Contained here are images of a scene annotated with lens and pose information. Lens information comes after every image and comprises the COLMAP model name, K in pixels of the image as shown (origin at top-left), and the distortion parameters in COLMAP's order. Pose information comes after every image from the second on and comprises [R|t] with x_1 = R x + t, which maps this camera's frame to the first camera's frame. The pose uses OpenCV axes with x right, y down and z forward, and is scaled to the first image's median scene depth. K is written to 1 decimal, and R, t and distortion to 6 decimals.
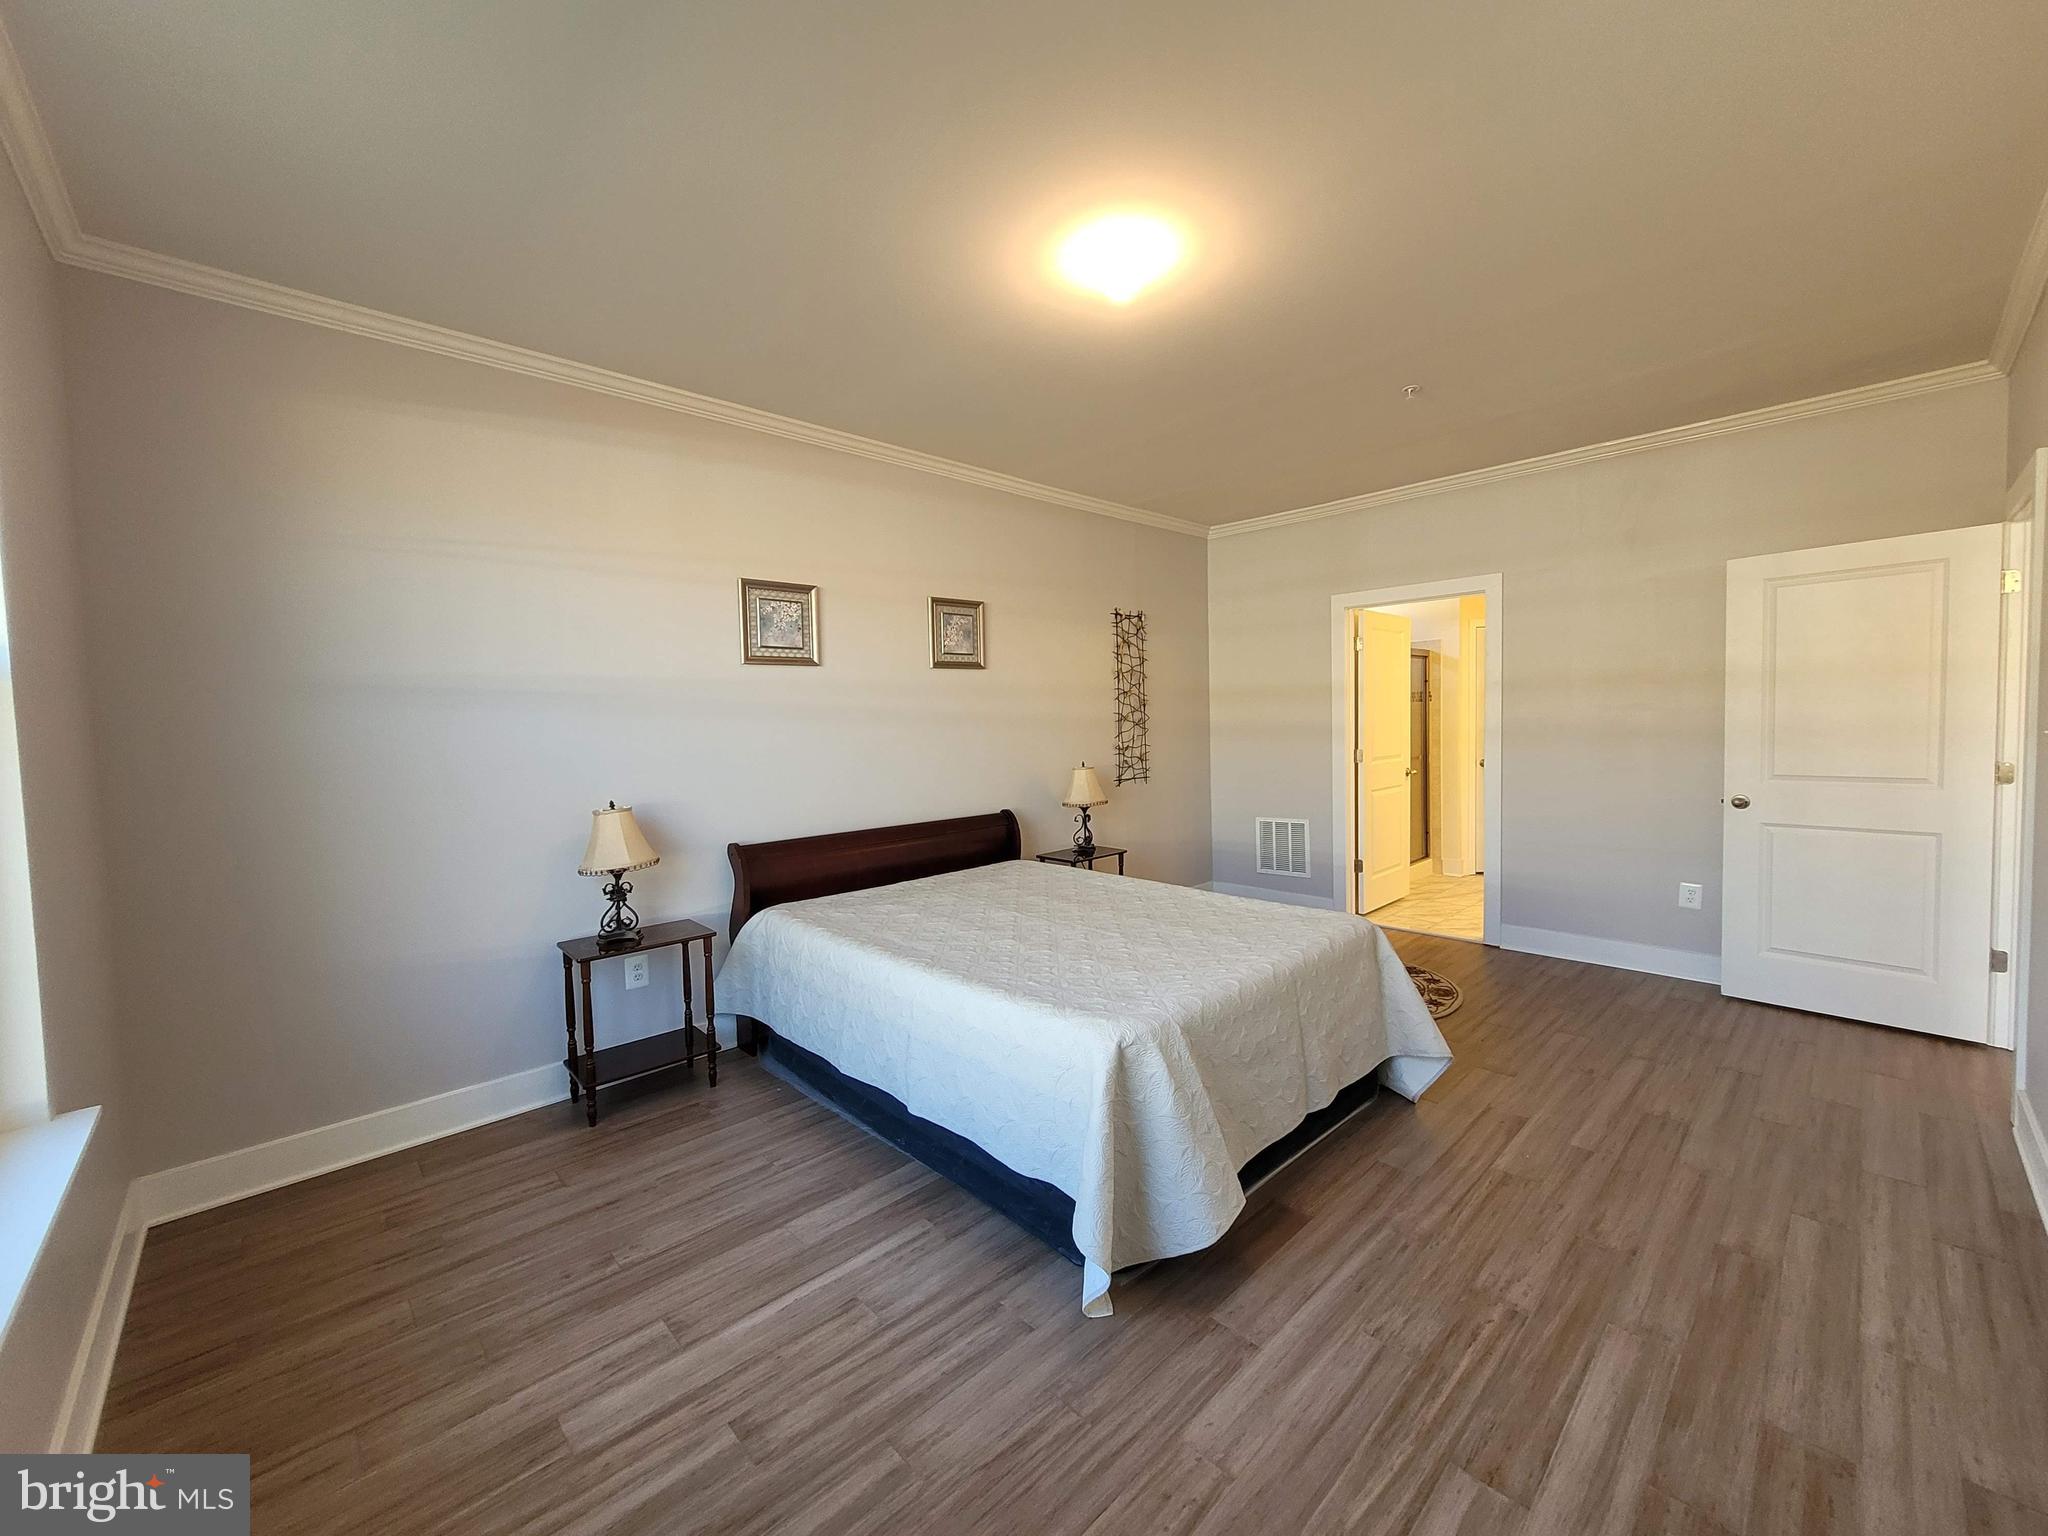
lens RADIAL K [[801.4, 0, 1032.1], [0, 801.4, 760.0], [0, 0, 1]] dist [-0.002176, 0.000599]
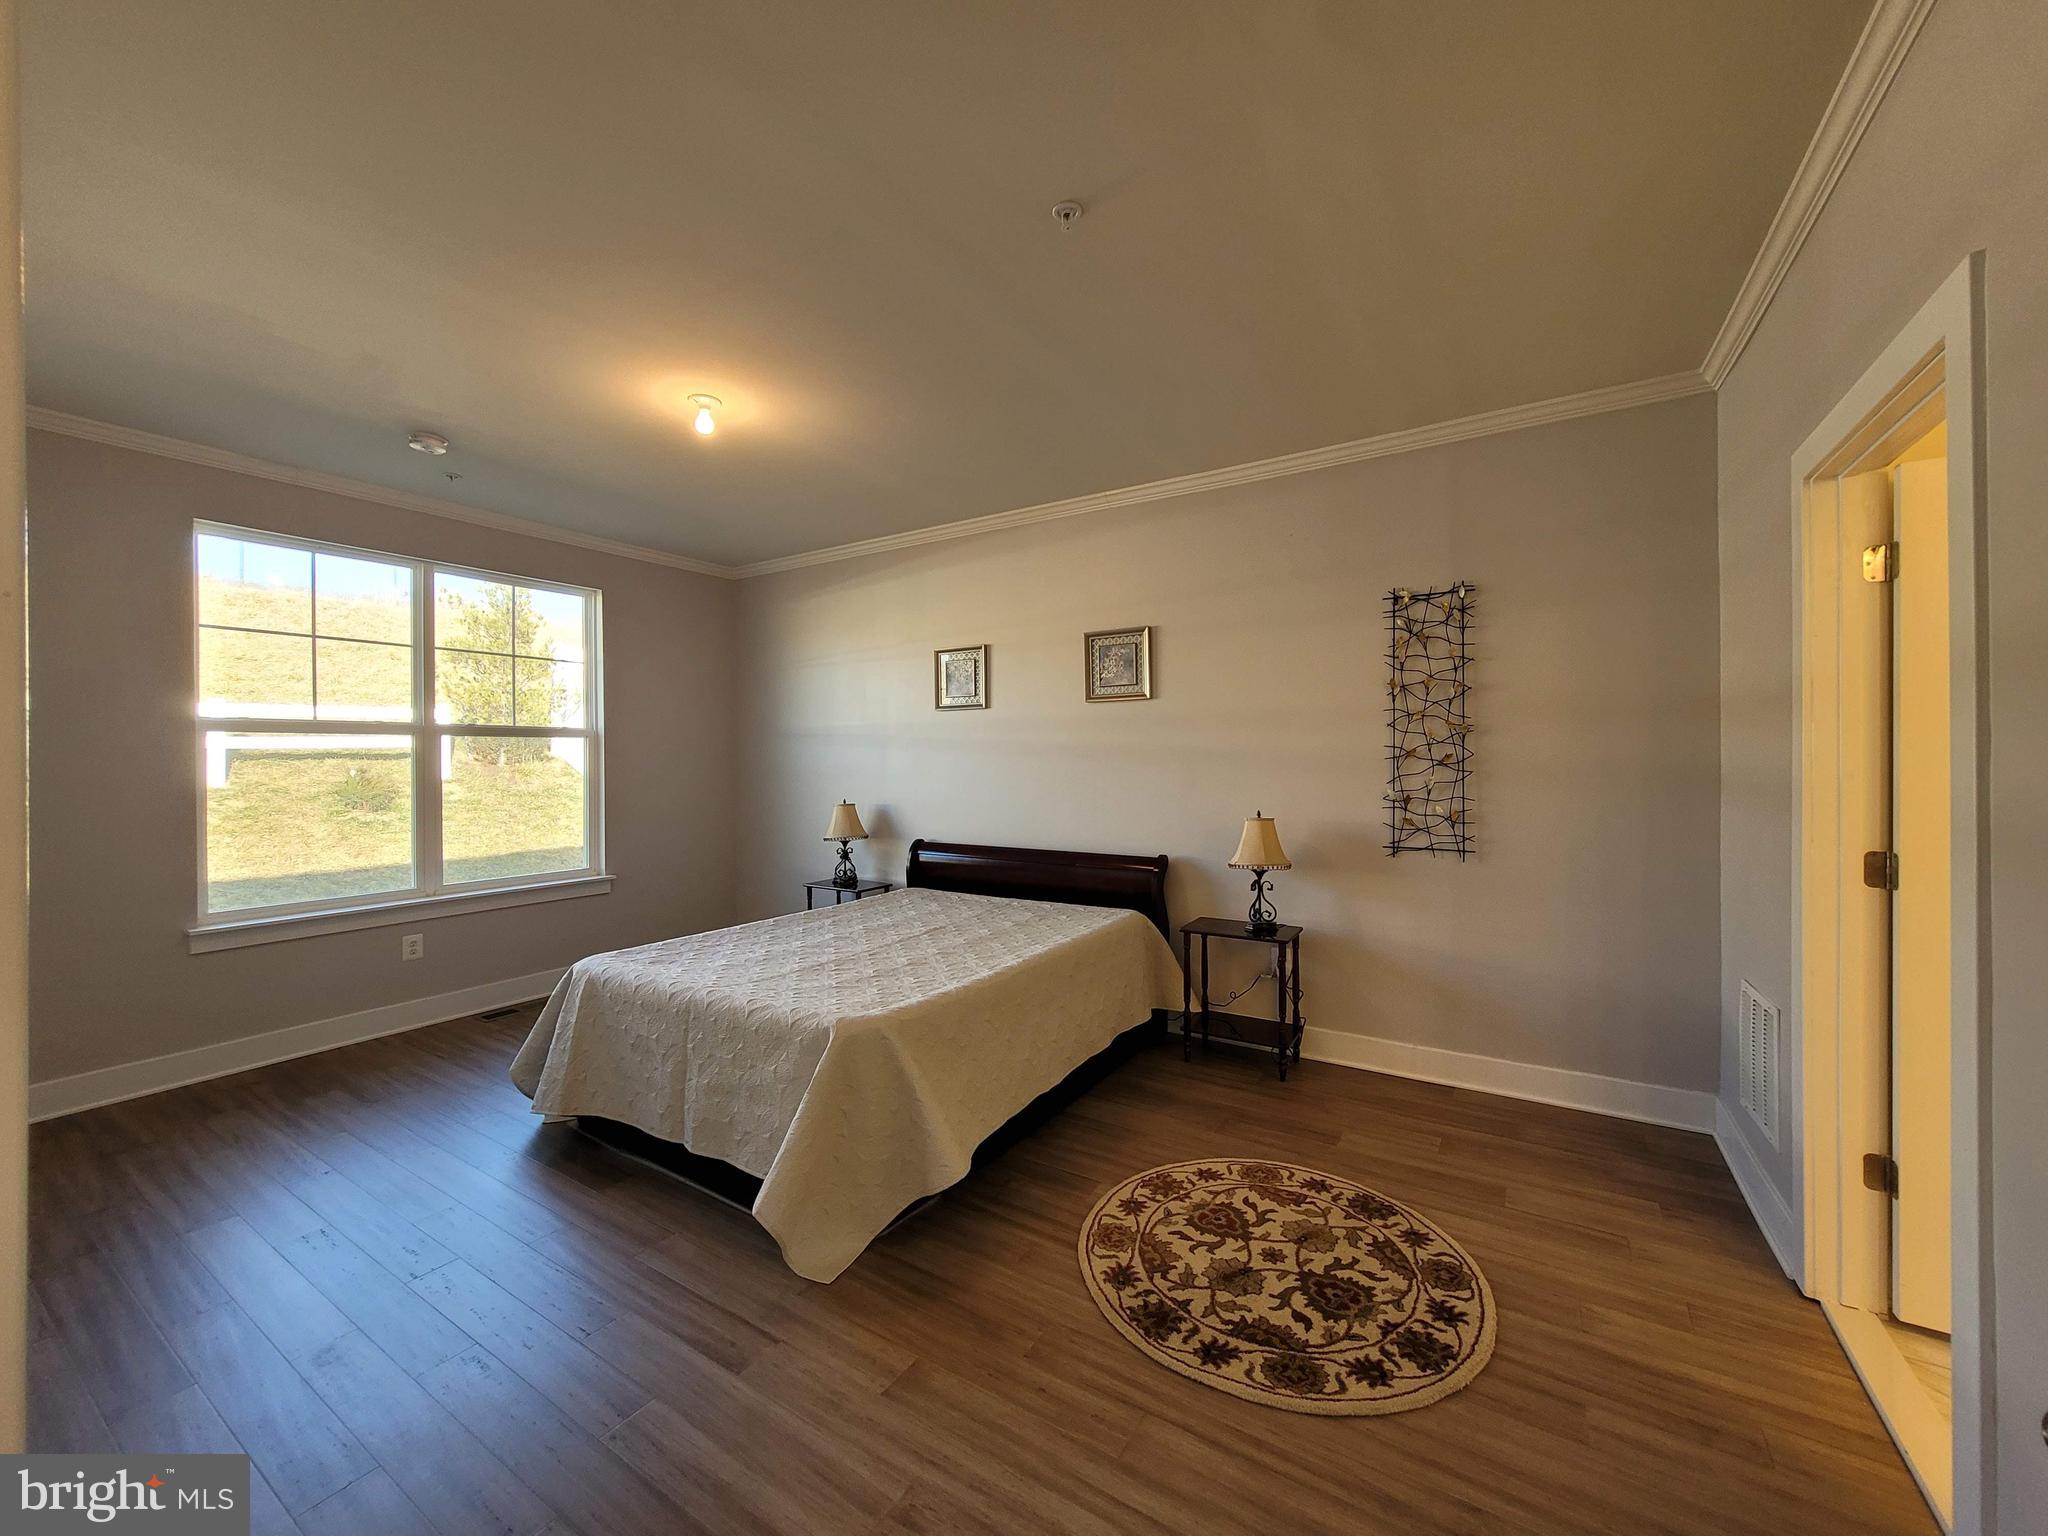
lens RADIAL K [[801.4, 0, 1028.3], [0, 801.4, 765.6], [0, 0, 1]] dist [-0.002176, 0.000599]
pose [[0.241923, 0.034502, -0.969682, 0.682164], [-0.047371, 0.998596, 0.023713, -0.044407], [0.969138, 0.040198, 0.243218, 0.549258]]
